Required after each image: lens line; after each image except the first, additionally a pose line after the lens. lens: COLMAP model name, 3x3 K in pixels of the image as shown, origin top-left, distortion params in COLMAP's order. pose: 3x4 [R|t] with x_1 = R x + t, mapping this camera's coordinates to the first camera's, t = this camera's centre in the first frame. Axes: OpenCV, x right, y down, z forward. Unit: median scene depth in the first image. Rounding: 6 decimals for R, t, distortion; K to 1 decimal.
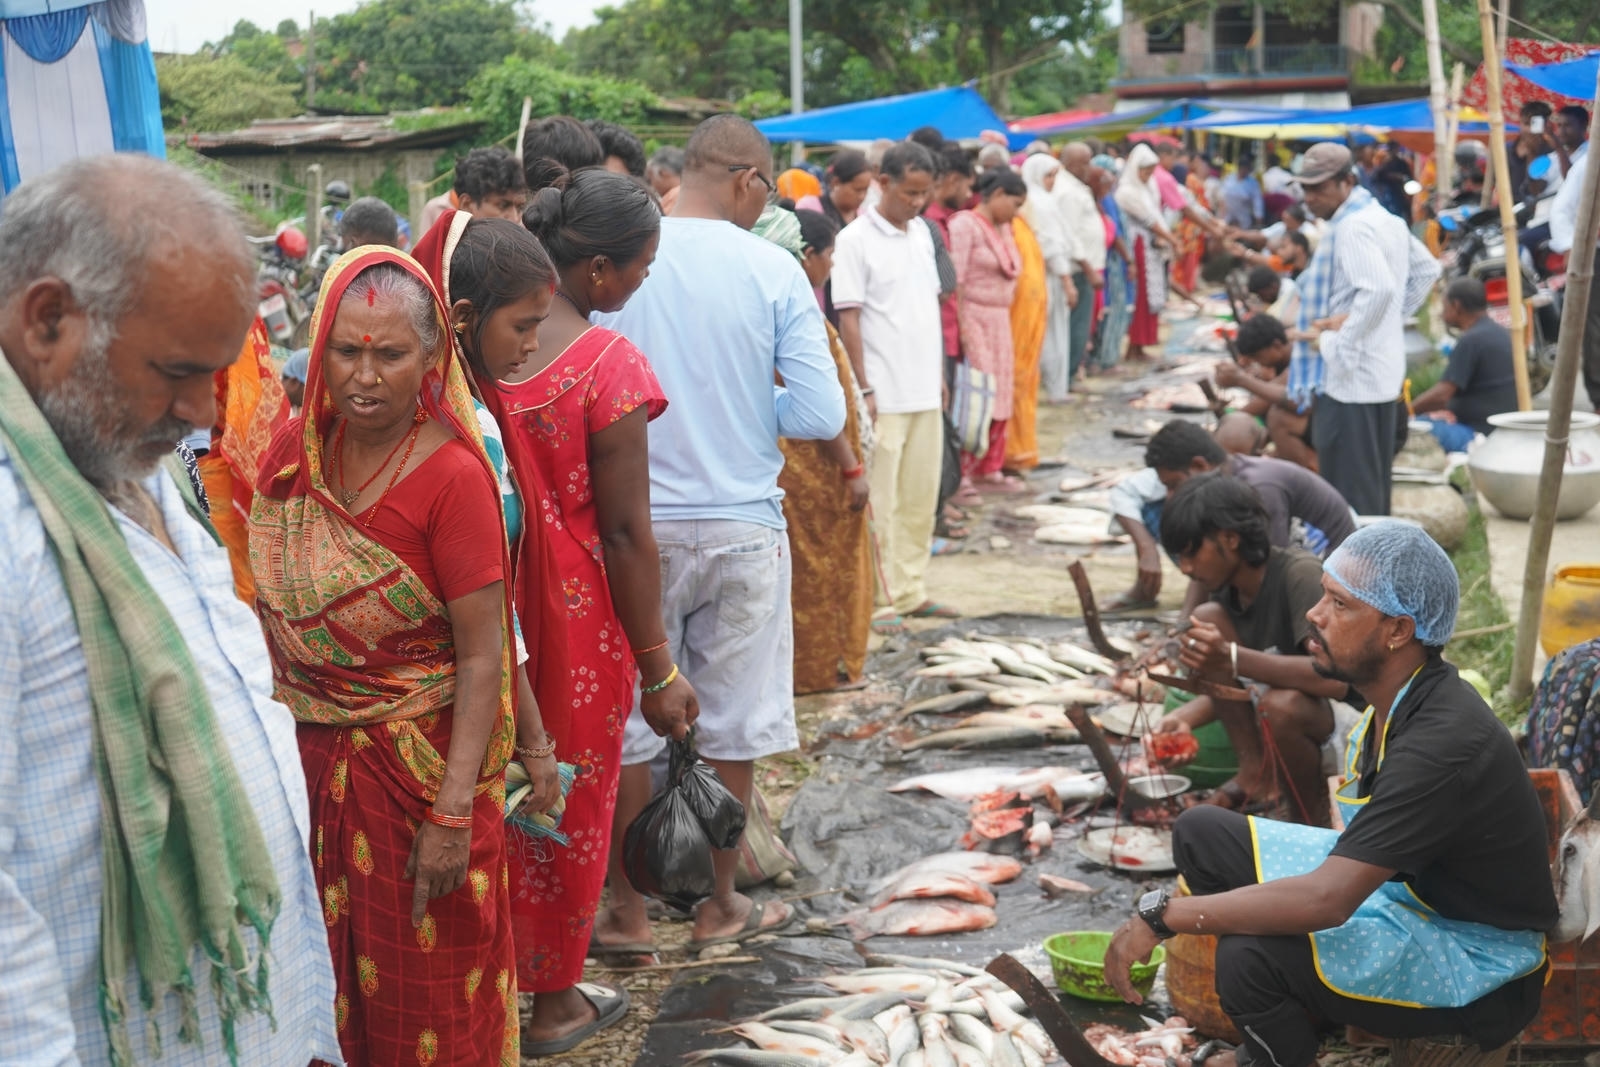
lens RADIAL K [[2659.0, 0, 800.0], [0, 2659.0, 533.5], [0, 0, 1]] dist [0.025104, 0.004804]
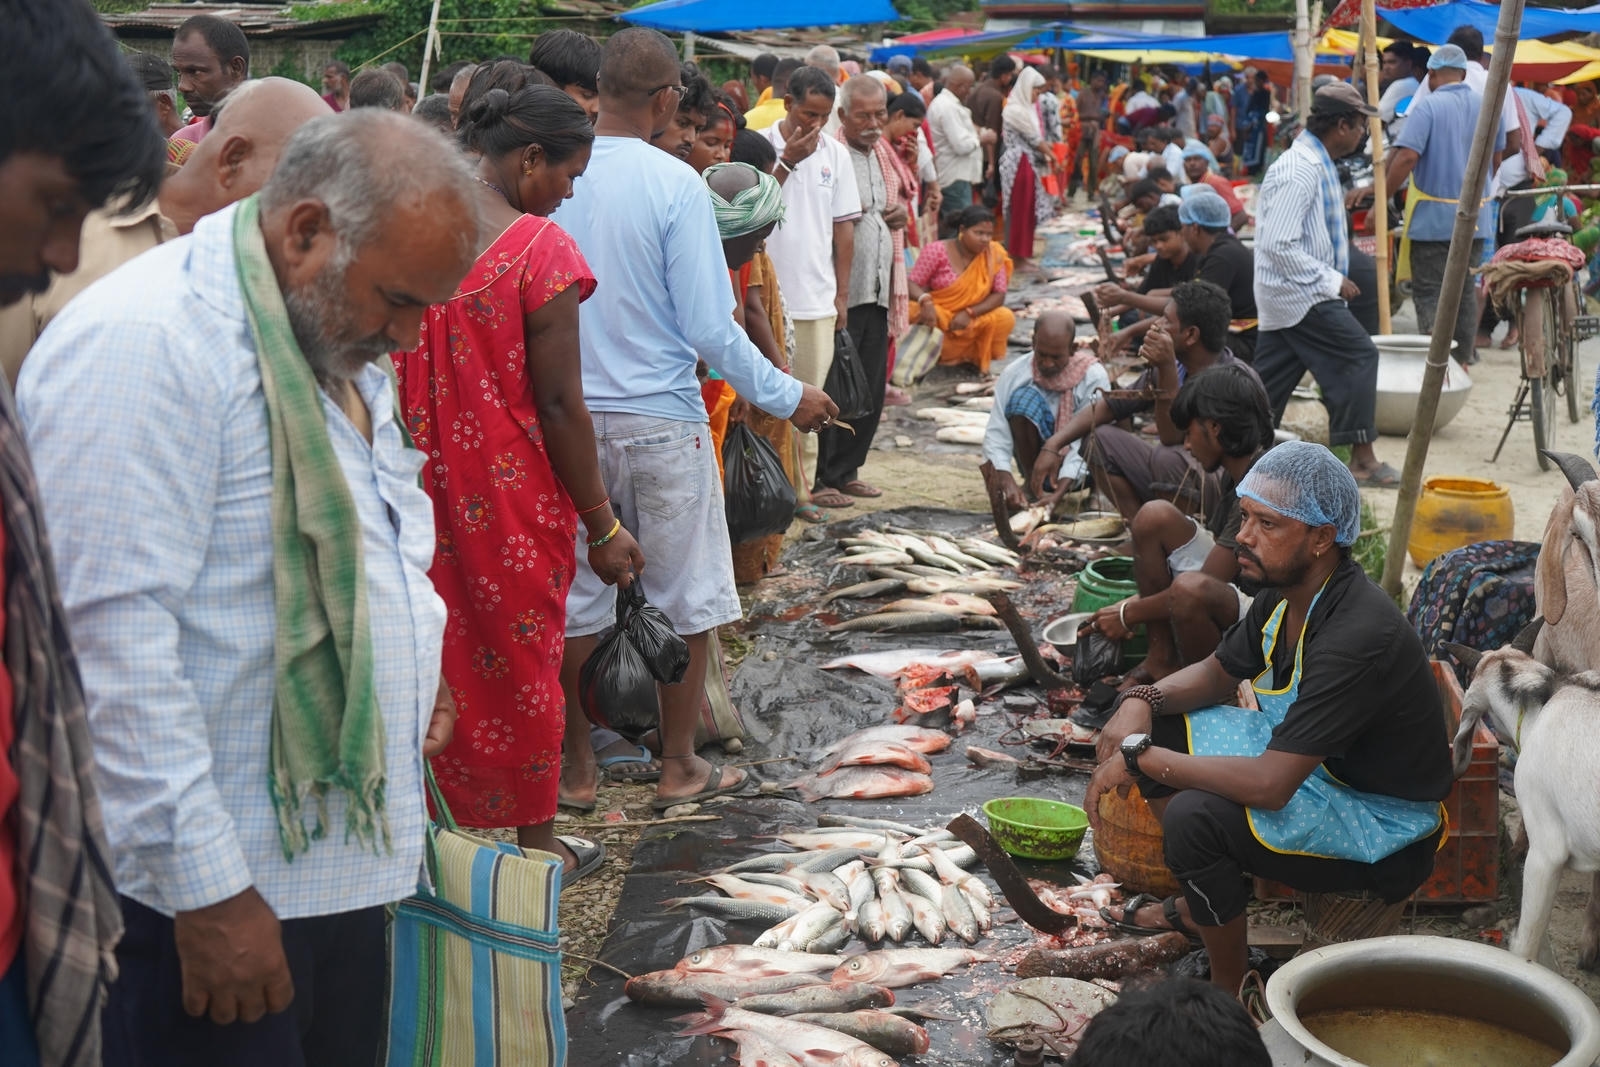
lens RADIAL K [[2659.0, 0, 800.0], [0, 2659.0, 533.5], [0, 0, 1]] dist [0.025104, 0.004804]
pose [[0.995761, 0.025456, 0.088380, -0.077381], [-0.029209, 0.998714, 0.041436, -0.003278], [-0.087212, -0.043842, 0.995225, -0.083378]]
